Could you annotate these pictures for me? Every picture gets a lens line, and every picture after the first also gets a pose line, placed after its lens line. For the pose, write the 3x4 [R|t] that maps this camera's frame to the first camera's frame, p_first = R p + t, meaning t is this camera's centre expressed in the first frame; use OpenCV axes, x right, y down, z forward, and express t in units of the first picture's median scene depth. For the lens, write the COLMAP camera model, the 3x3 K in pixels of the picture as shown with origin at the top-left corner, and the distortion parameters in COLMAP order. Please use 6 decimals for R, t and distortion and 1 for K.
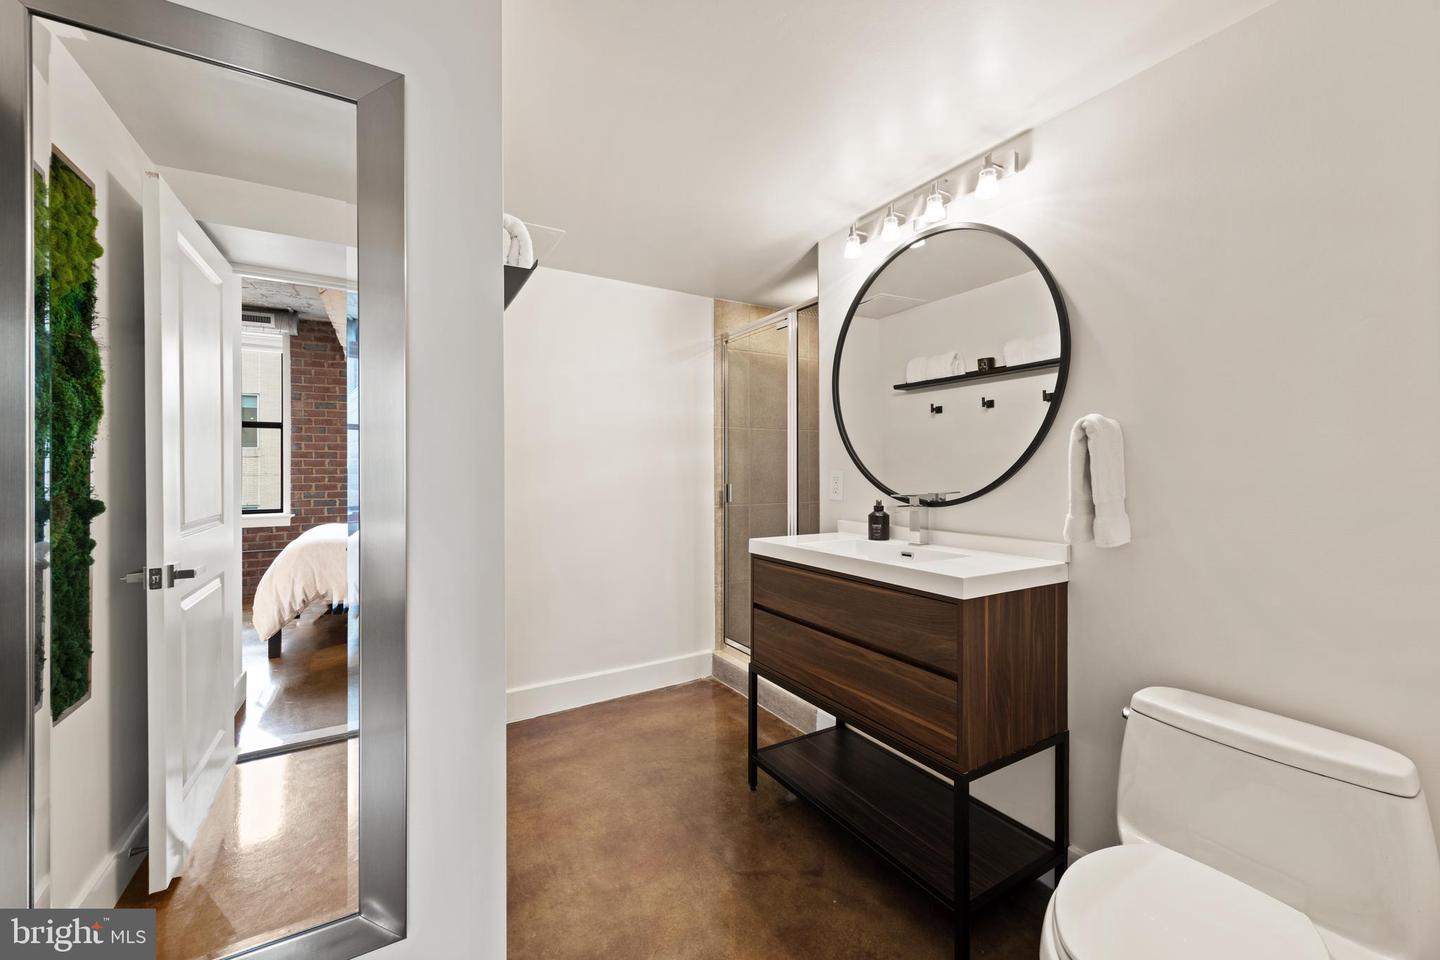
lens RADIAL K [[569.1, 0, 720.1], [0, 569.1, 473.6], [0, 0, 1]] dist [0.006986, -0.002916]
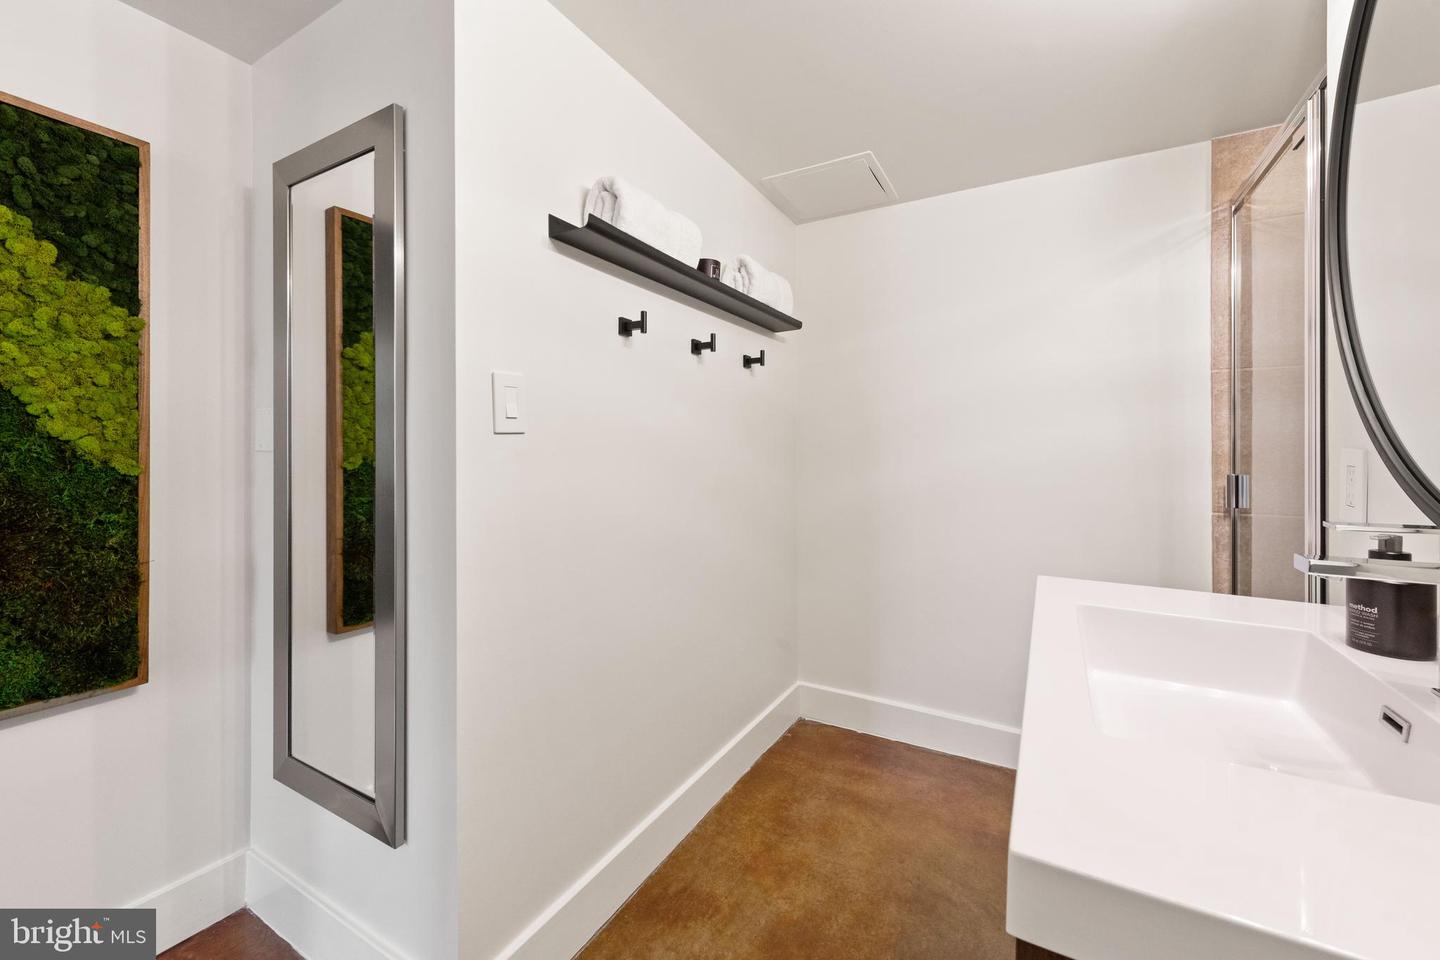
lens RADIAL K [[569.1, 0, 723.0], [0, 569.1, 449.9], [0, 0, 1]] dist [0.006986, -0.002916]
pose [[0.487690, 0.004908, -0.873003, 0.357493], [-0.005678, 0.999981, 0.002450, -0.004569], [0.872998, 0.003762, 0.487709, 0.454221]]
